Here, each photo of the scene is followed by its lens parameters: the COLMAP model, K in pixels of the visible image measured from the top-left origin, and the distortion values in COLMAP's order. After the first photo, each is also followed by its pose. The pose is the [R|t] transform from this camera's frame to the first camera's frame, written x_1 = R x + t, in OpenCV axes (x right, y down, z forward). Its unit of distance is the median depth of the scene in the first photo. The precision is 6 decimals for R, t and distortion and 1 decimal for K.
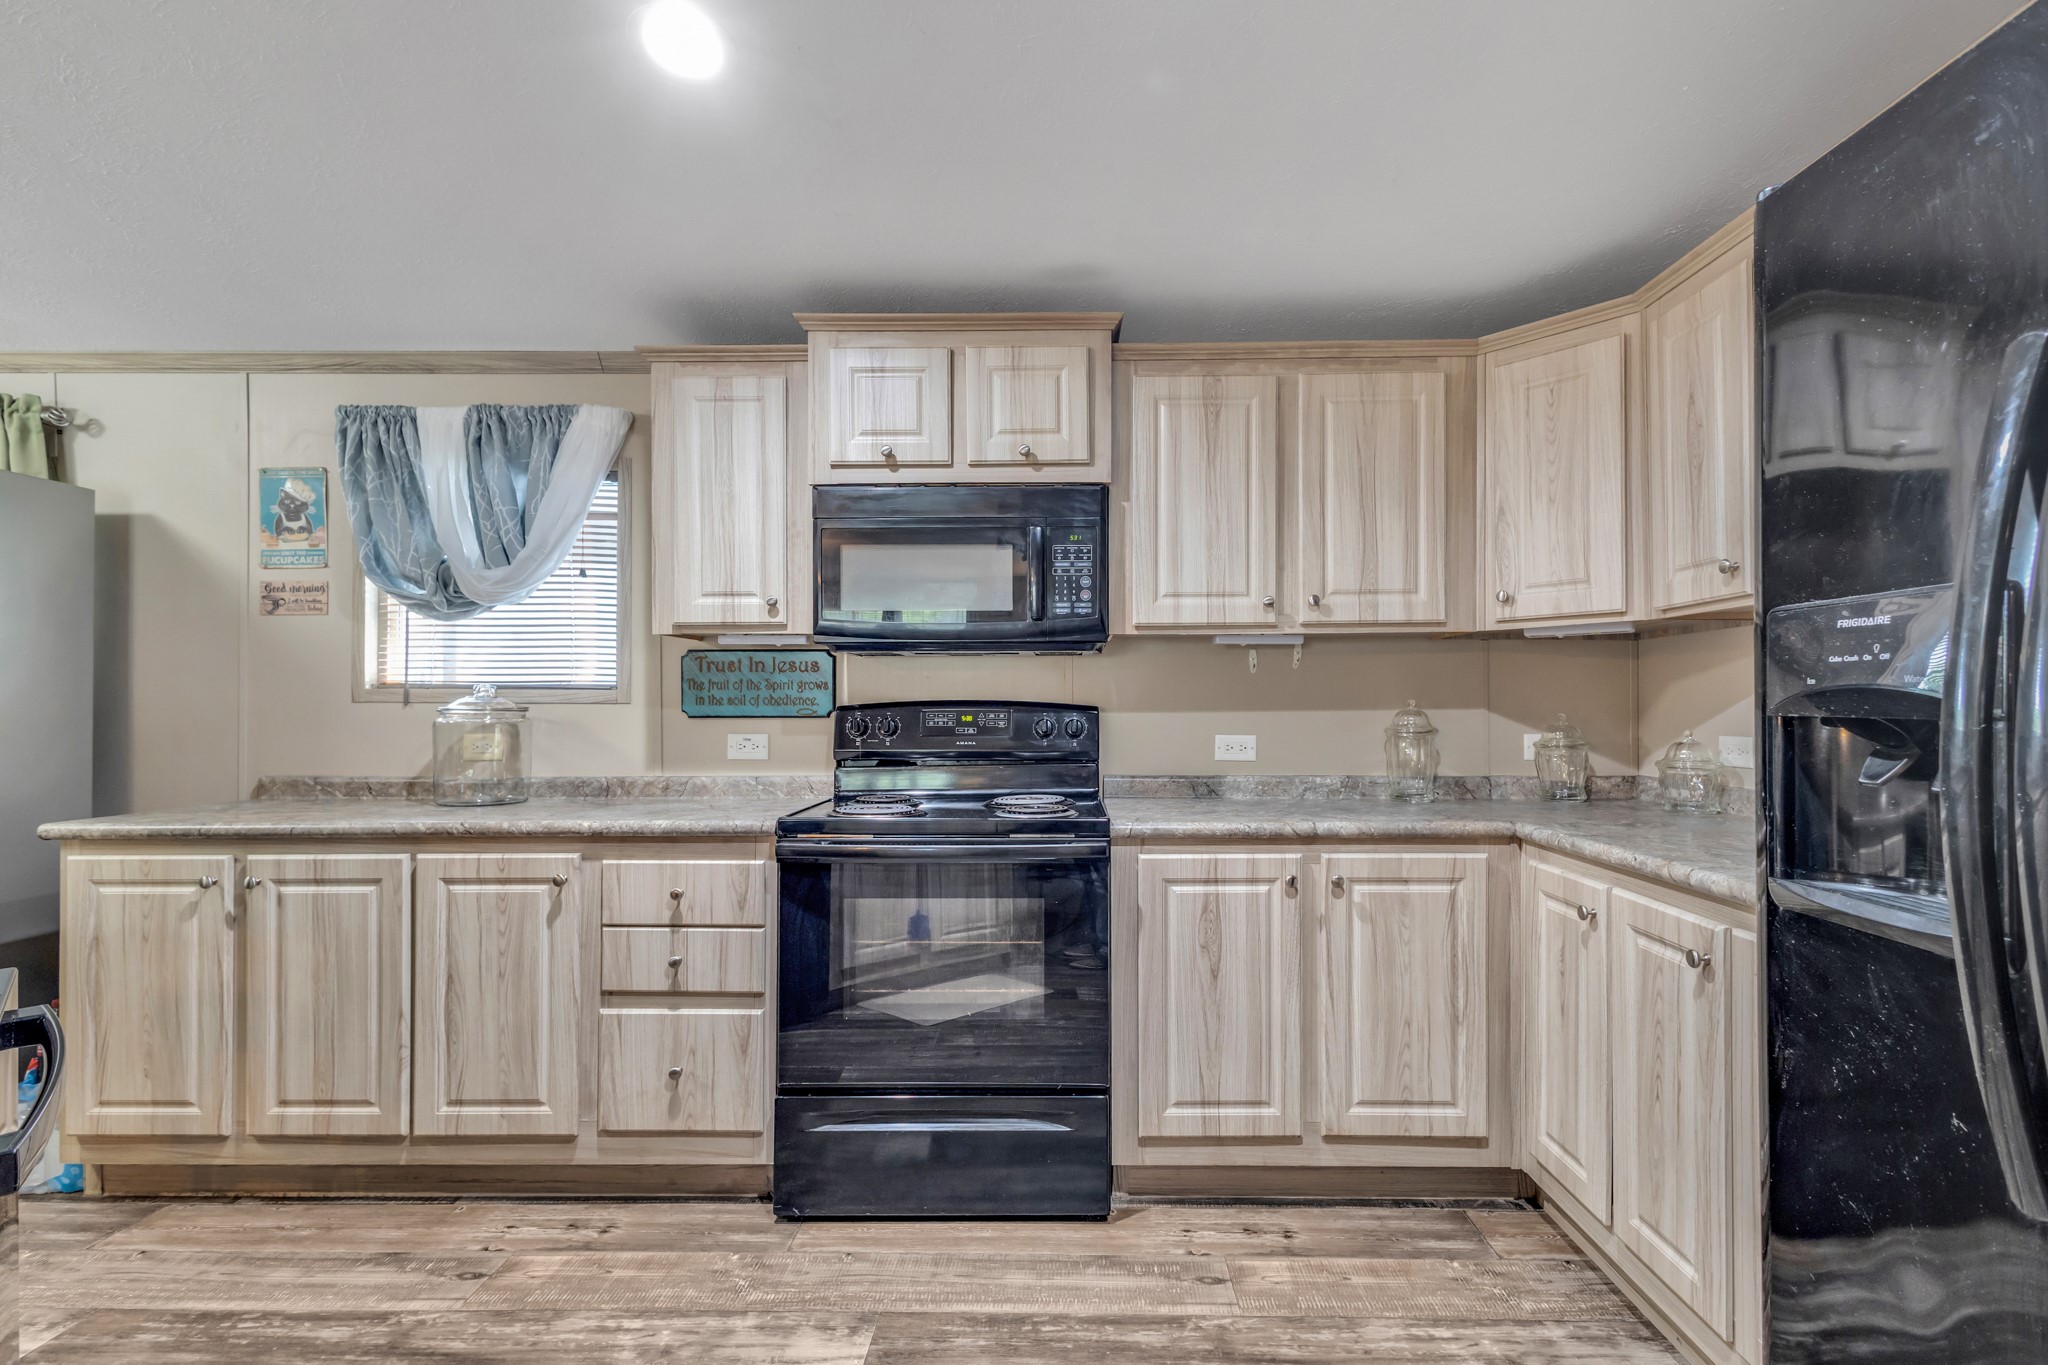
lens RADIAL K [[989.3, 0, 1033.7], [0, 989.3, 694.3], [0, 0, 1]] dist [0.009218, -0.000270]
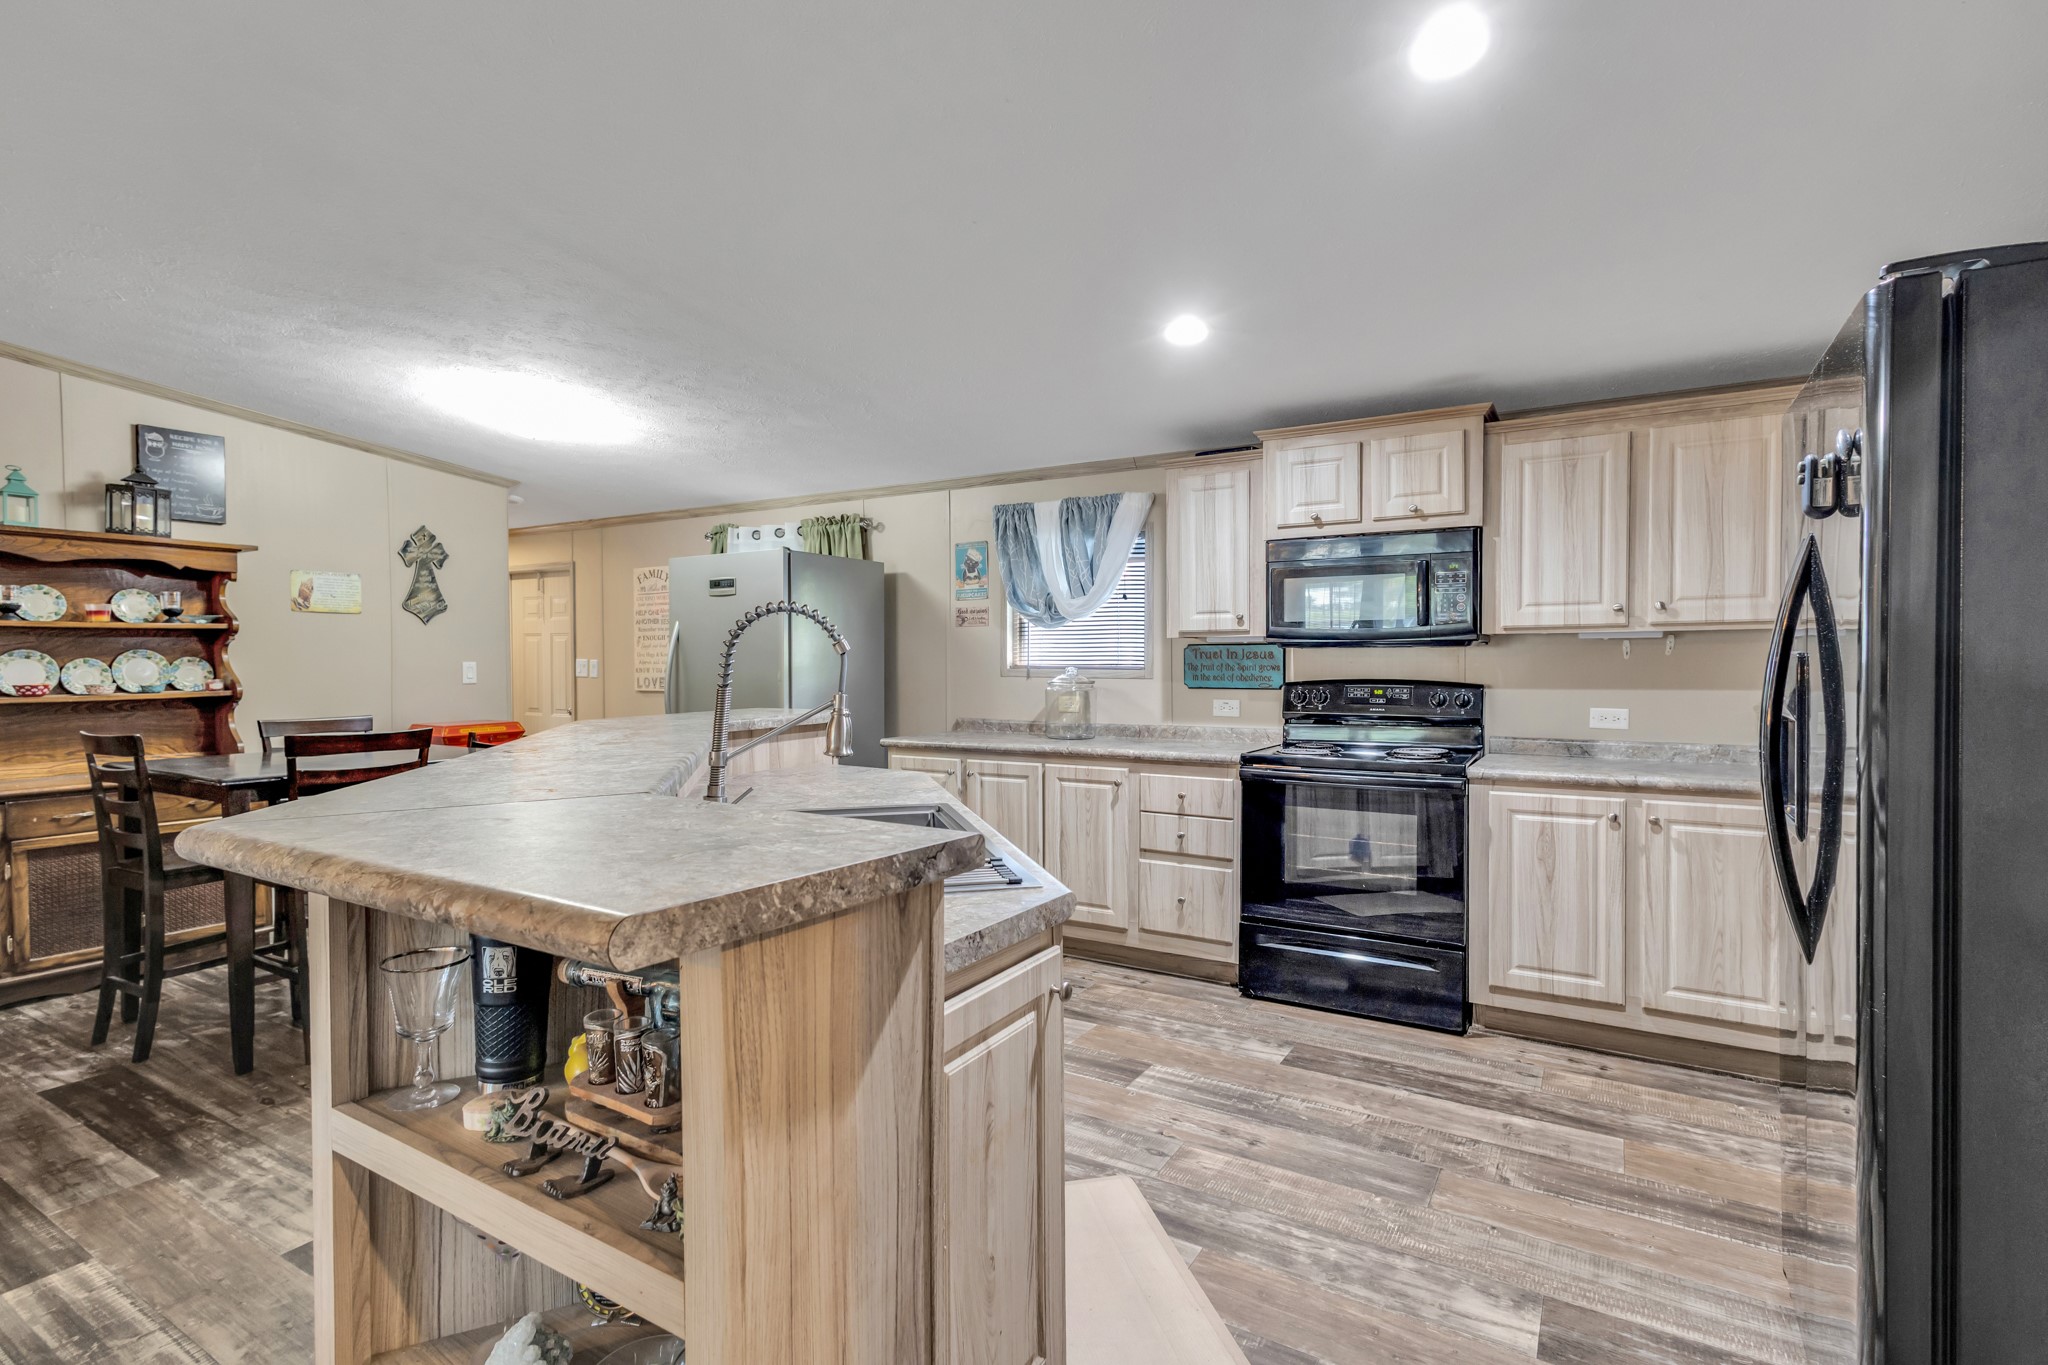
lens RADIAL K [[977.7, 0, 988.3], [0, 977.7, 680.4], [0, 0, 1]] dist [0.012069, 0.000121]
pose [[0.858717, 0.009844, -0.512356, 0.189288], [0.007312, 0.999478, 0.031459, -0.044791], [0.512398, -0.030760, 0.858197, -0.538332]]
